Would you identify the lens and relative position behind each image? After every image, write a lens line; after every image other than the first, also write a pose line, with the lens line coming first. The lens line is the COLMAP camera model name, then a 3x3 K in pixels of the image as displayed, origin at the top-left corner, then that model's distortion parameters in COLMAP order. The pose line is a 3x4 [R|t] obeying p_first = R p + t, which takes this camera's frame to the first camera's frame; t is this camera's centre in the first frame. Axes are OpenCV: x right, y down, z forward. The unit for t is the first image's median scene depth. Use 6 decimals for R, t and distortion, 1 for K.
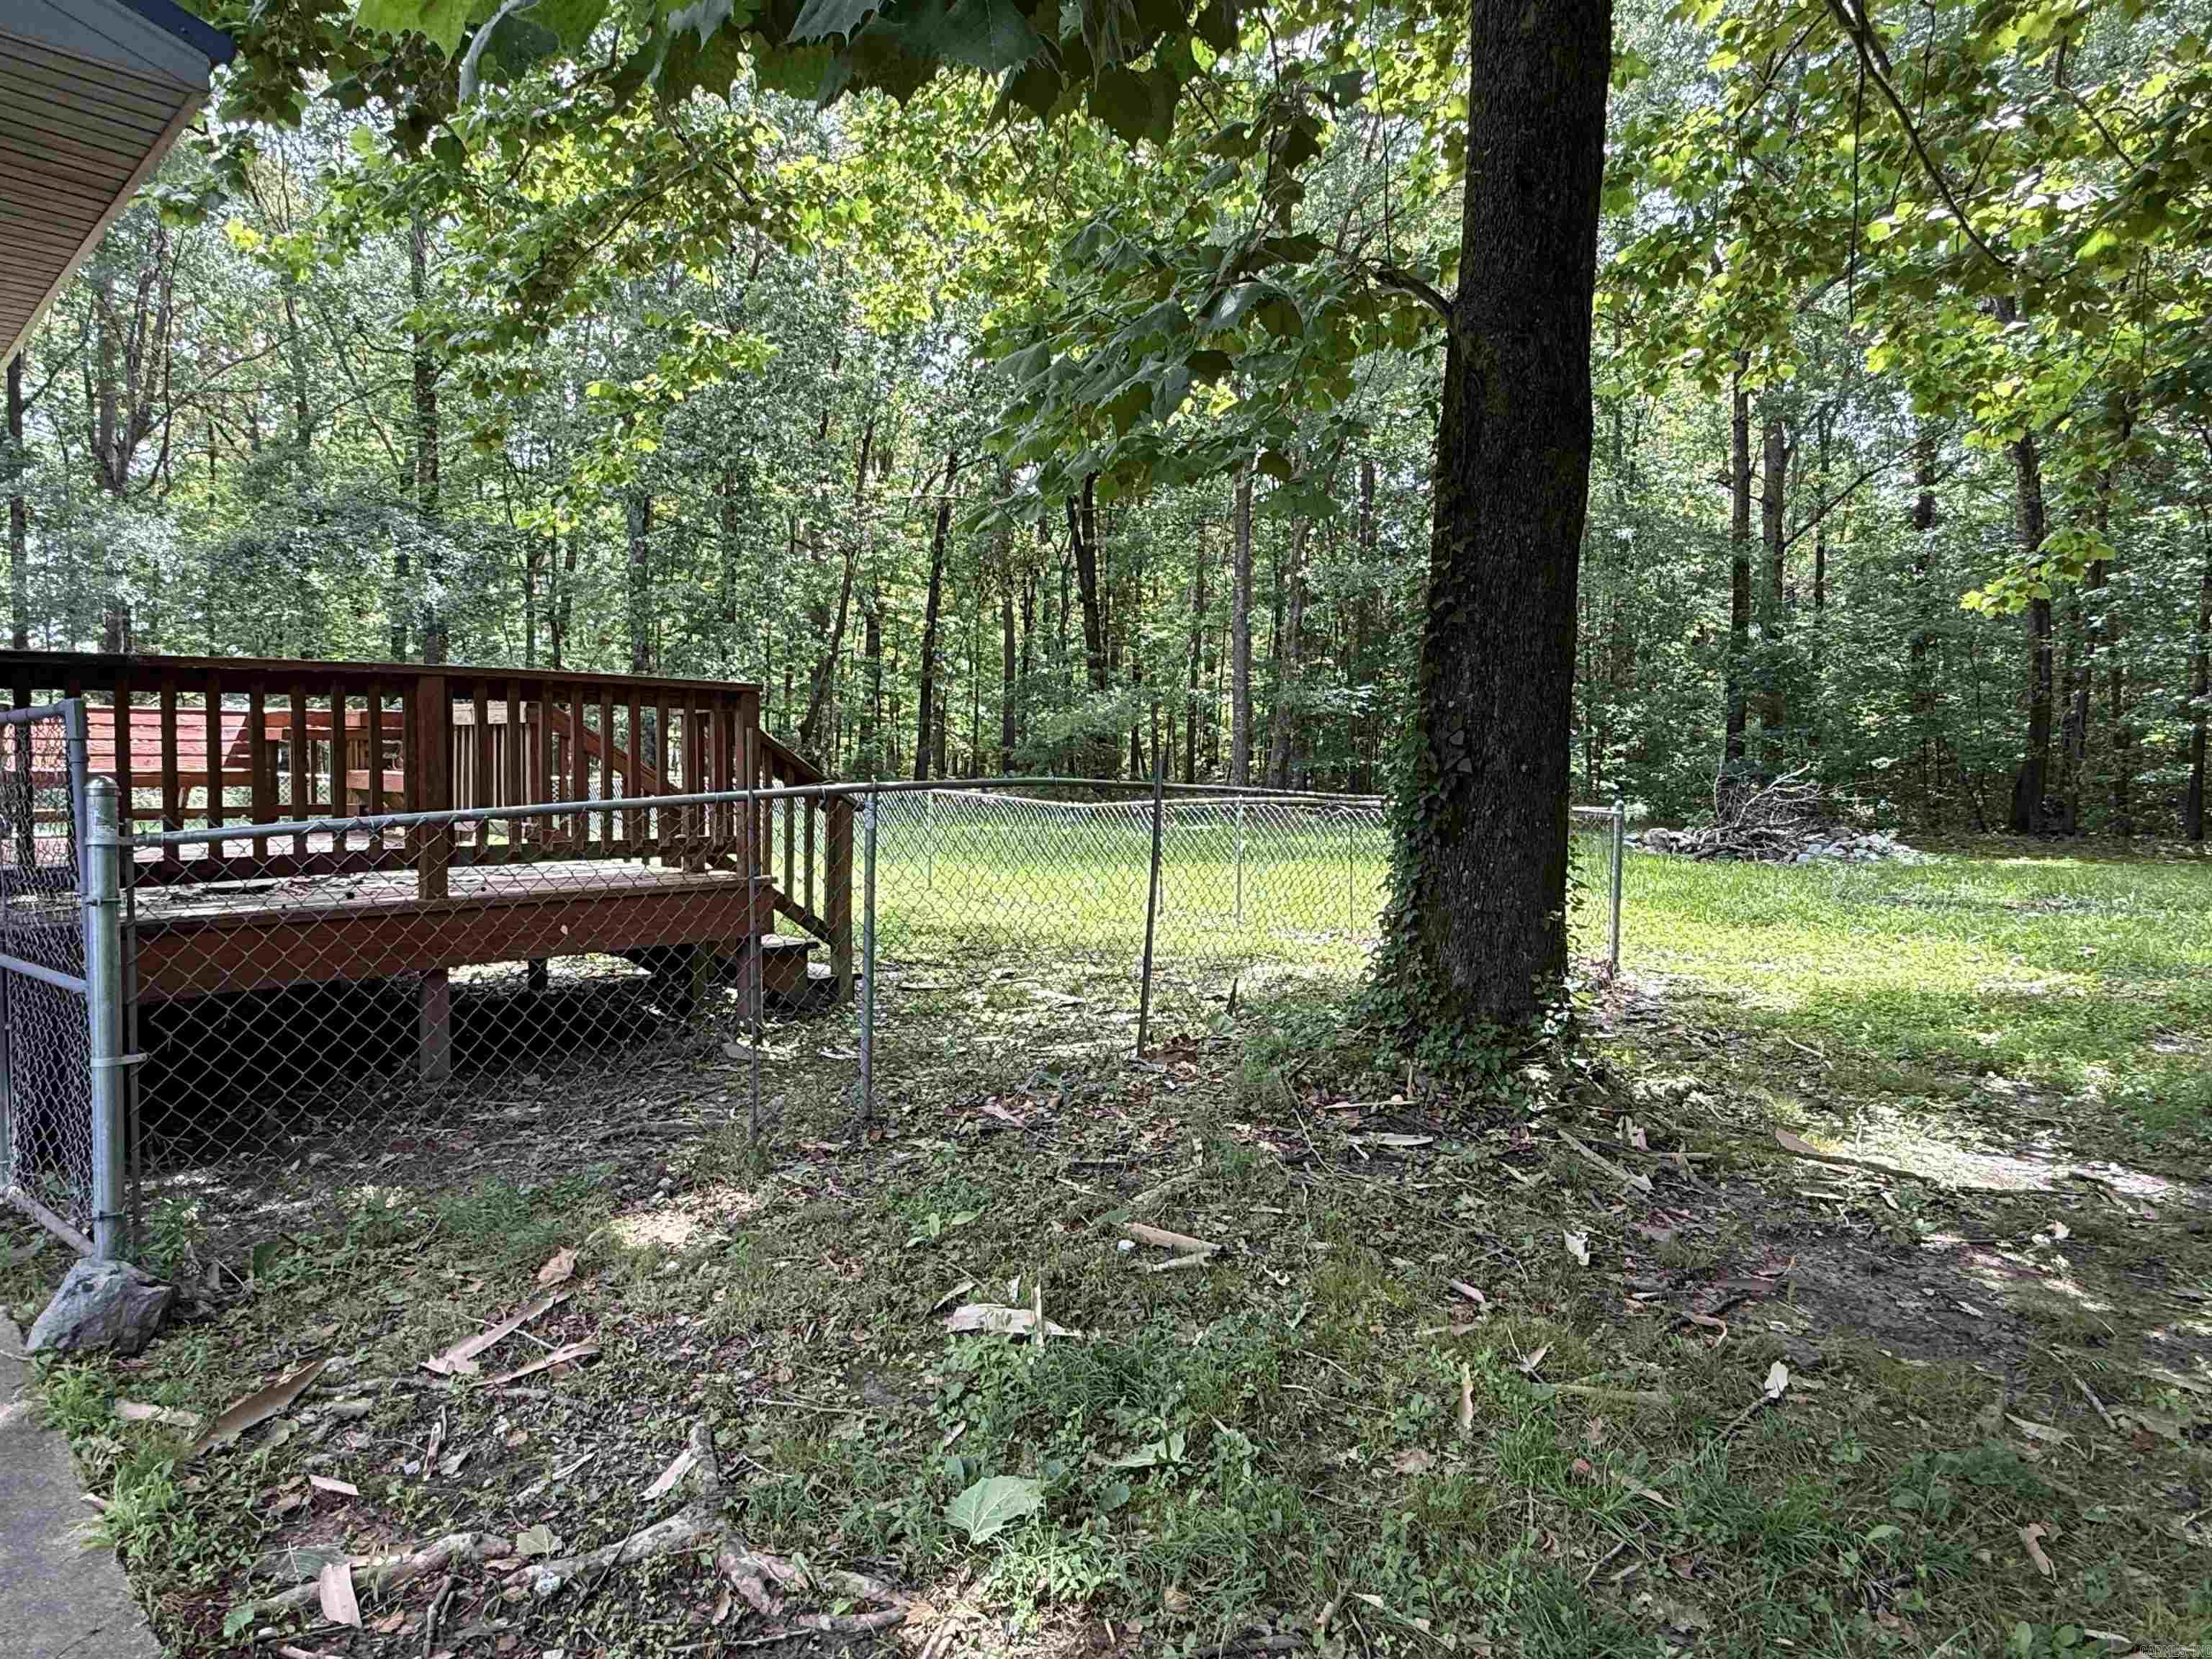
lens RADIAL K [[1336.3, 0, 1098.1], [0, 1336.3, 834.9], [0, 0, 1]] dist [0.009769, 0.002426]
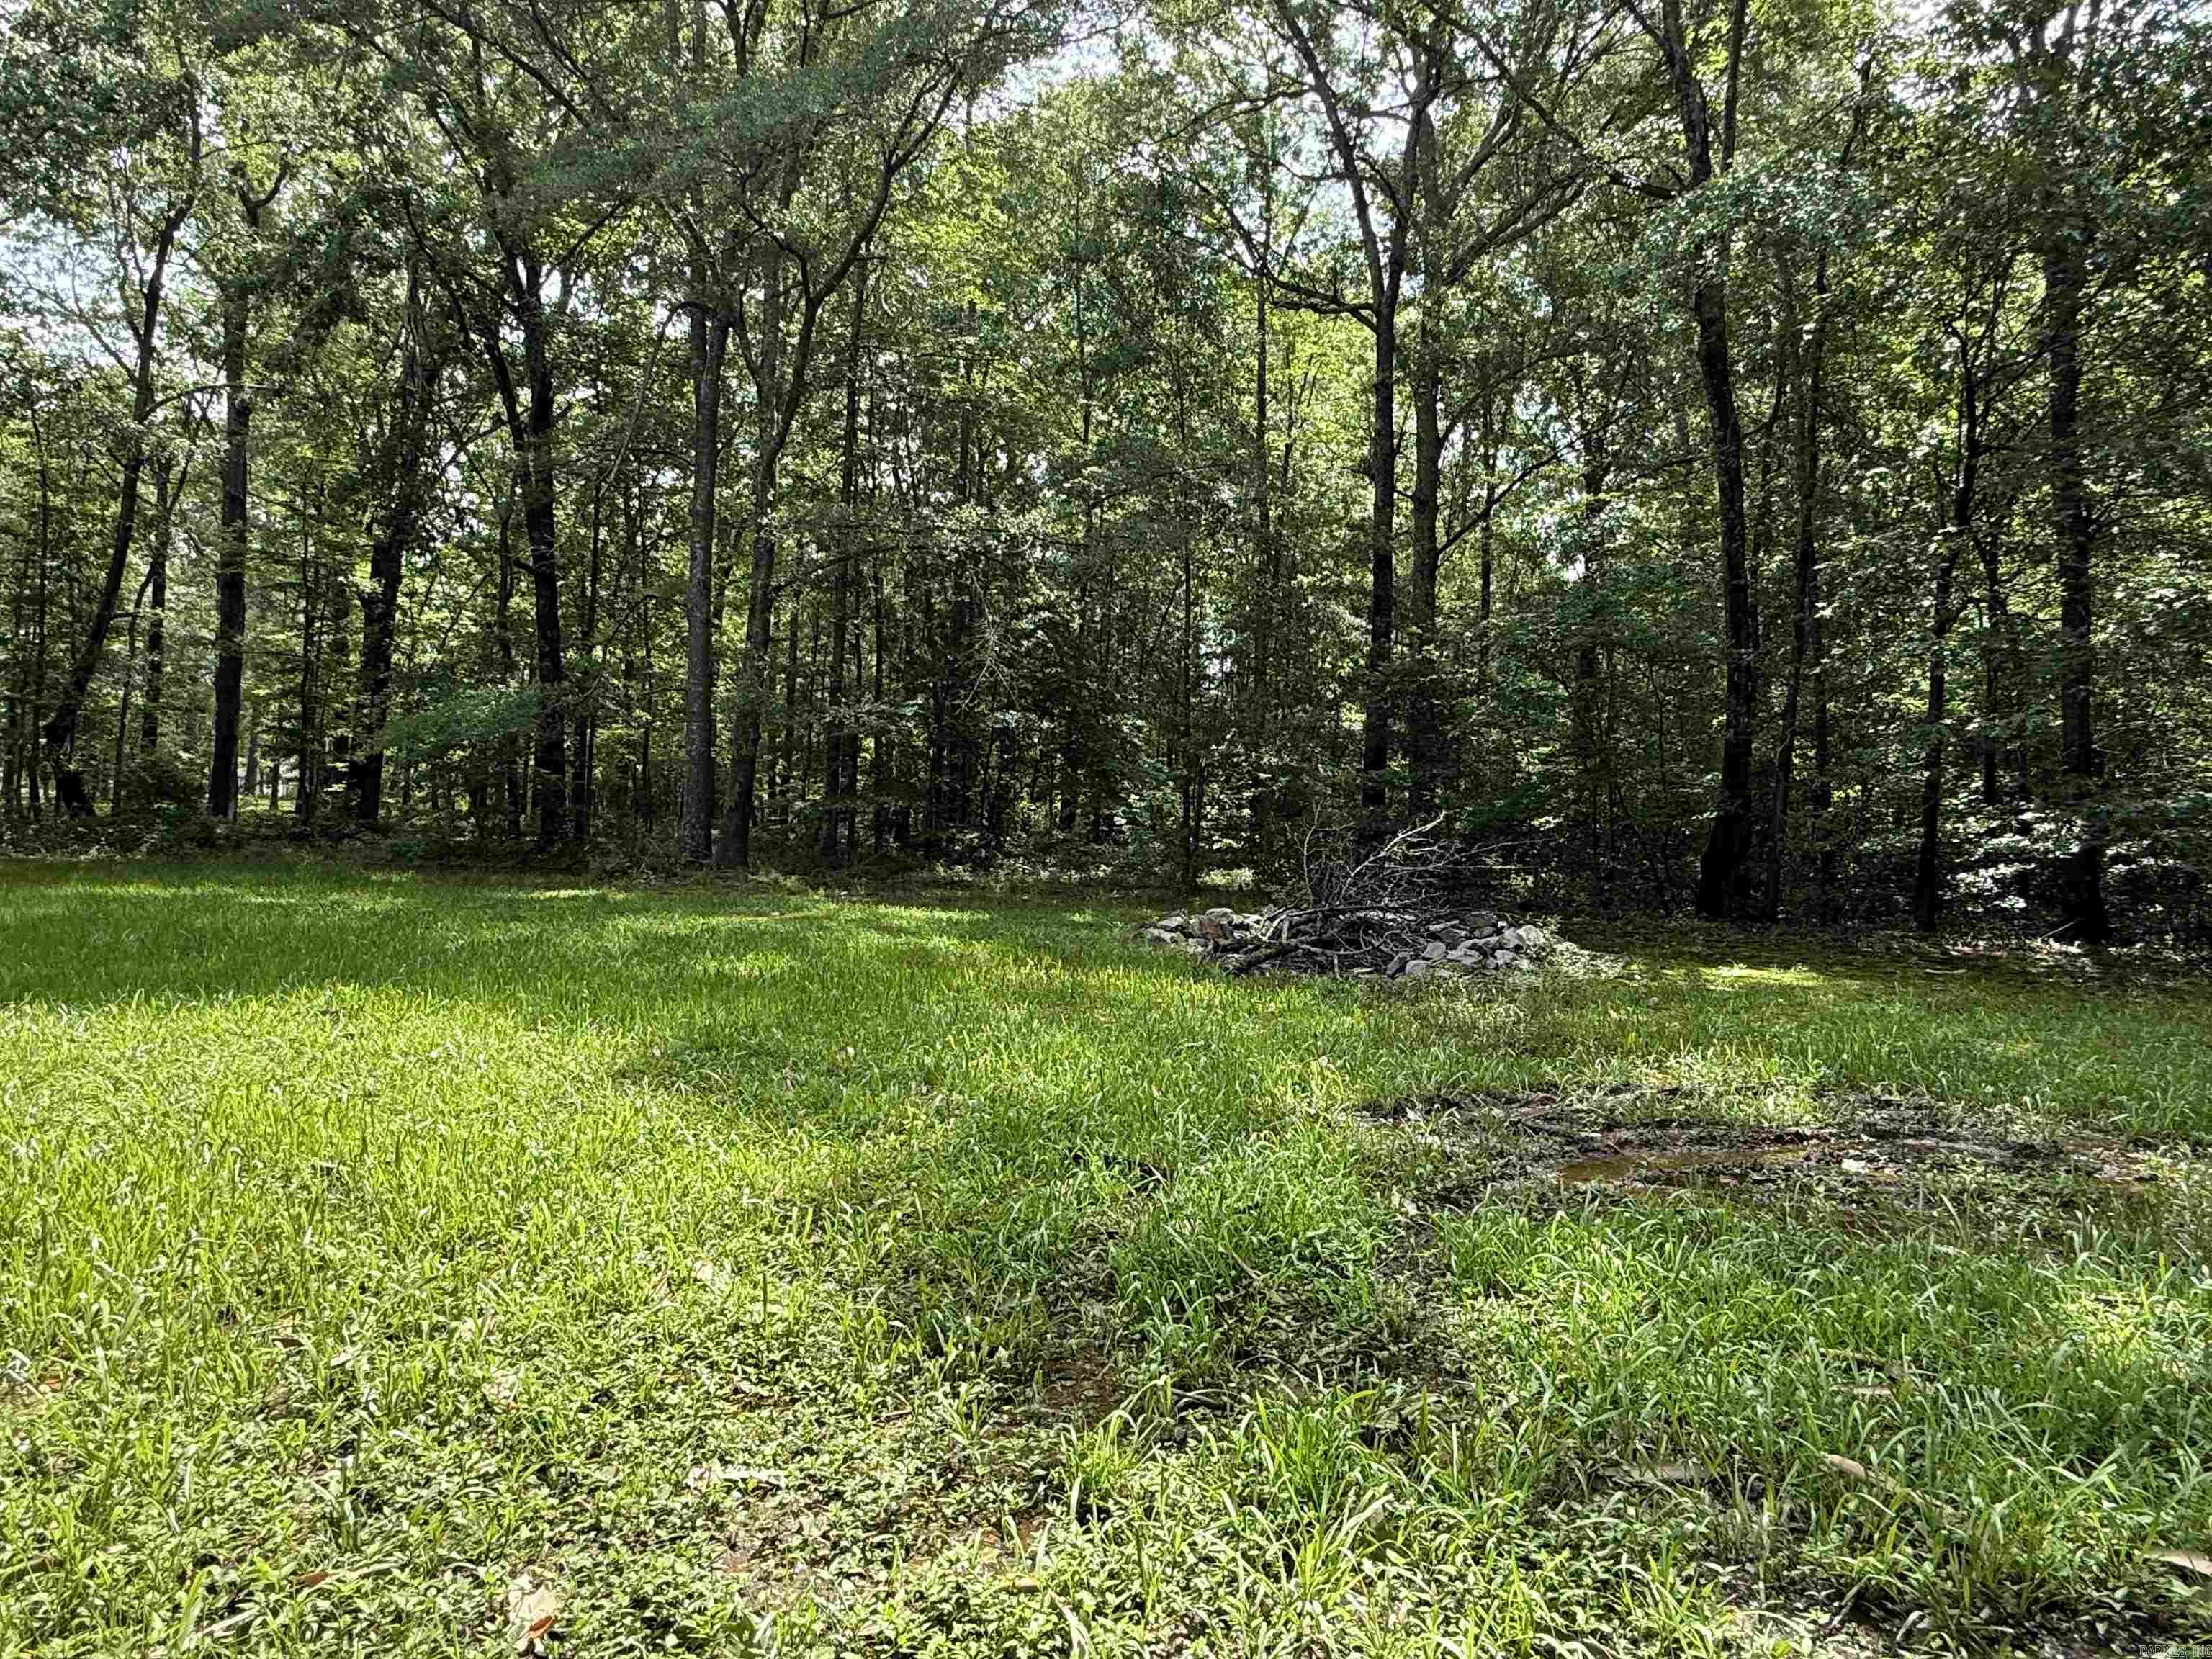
lens RADIAL K [[1336.3, 0, 1111.1], [0, 1336.3, 828.0], [0, 0, 1]] dist [0.009769, 0.002426]
pose [[0.977667, 0.021647, 0.209043, 0.239533], [-0.012029, 0.998814, -0.047169, -0.012794], [-0.209816, 0.043601, 0.976768, 0.399045]]
